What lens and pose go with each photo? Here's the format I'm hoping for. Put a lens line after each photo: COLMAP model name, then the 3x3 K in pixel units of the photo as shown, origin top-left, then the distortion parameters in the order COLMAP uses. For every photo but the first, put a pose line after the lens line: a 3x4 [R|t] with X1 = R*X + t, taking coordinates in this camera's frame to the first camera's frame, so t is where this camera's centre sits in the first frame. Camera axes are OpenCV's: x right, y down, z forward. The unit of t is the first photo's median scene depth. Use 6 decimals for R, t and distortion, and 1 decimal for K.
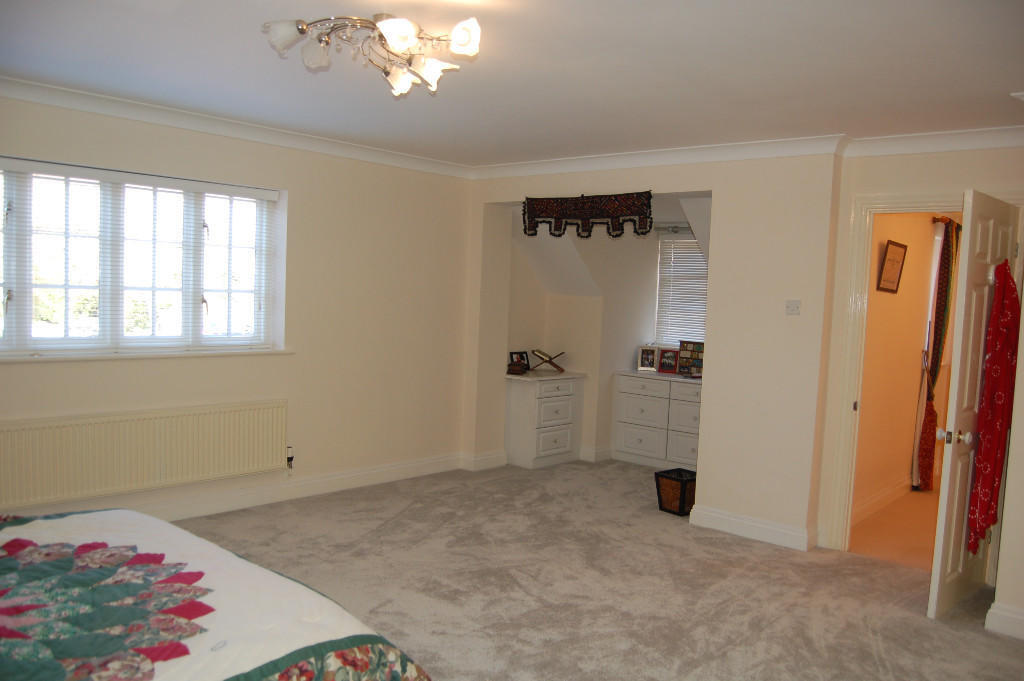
lens RADIAL K [[813.4, 0, 512.0], [0, 813.4, 340.5], [0, 0, 1]] dist [-0.080263, 0.004273]
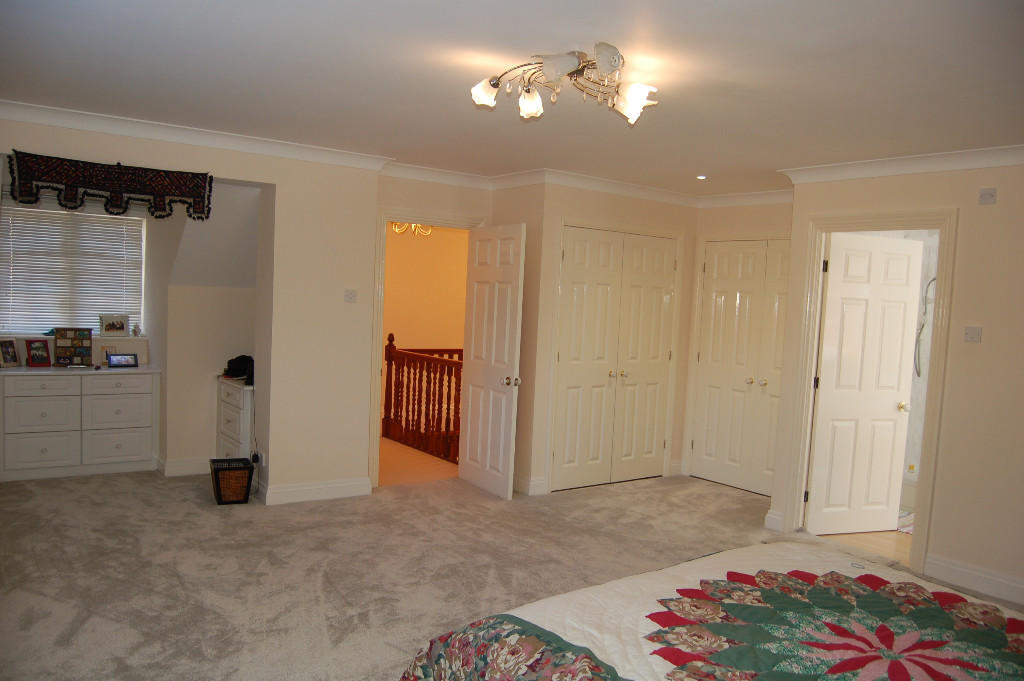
lens RADIAL K [[798.8, 0, 515.7], [0, 798.8, 354.0], [0, 0, 1]] dist [-0.095341, 0.036655]
pose [[0.198857, -0.100857, 0.974825, -0.673503], [0.016078, 0.994892, 0.099654, -0.062255], [-0.979897, -0.004143, 0.199463, 0.474458]]
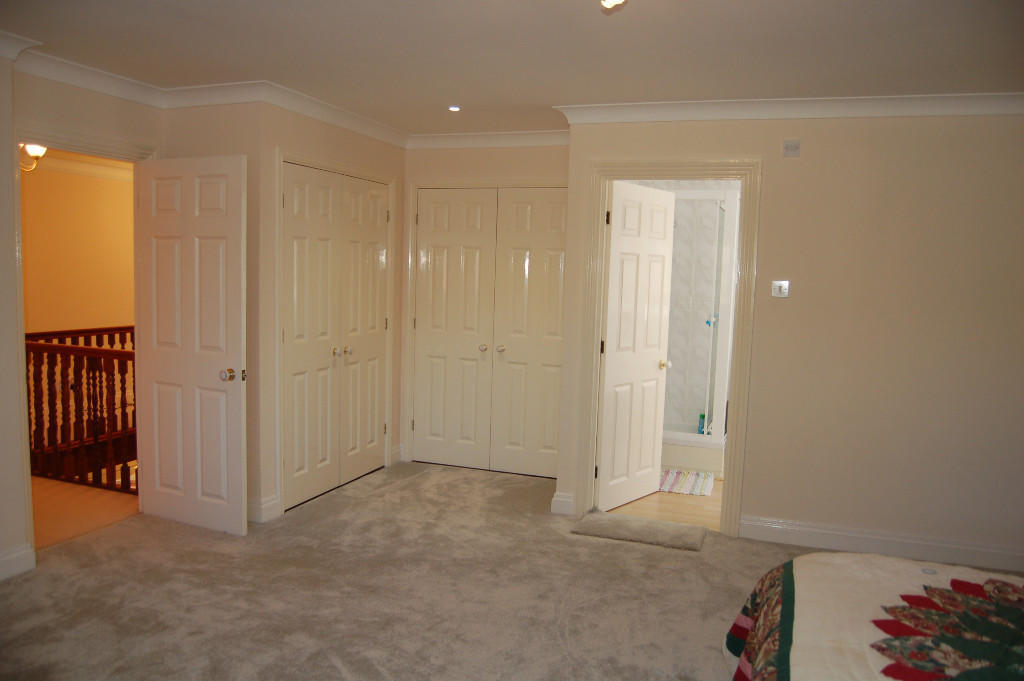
lens RADIAL K [[798.8, 0, 515.7], [0, 798.8, 354.0], [0, 0, 1]] dist [-0.095341, 0.036655]
pose [[-0.378660, -0.148713, 0.913510, -0.429590], [0.005518, 0.986627, 0.162903, -0.062393], [-0.925520, 0.066725, -0.372775, 0.732497]]
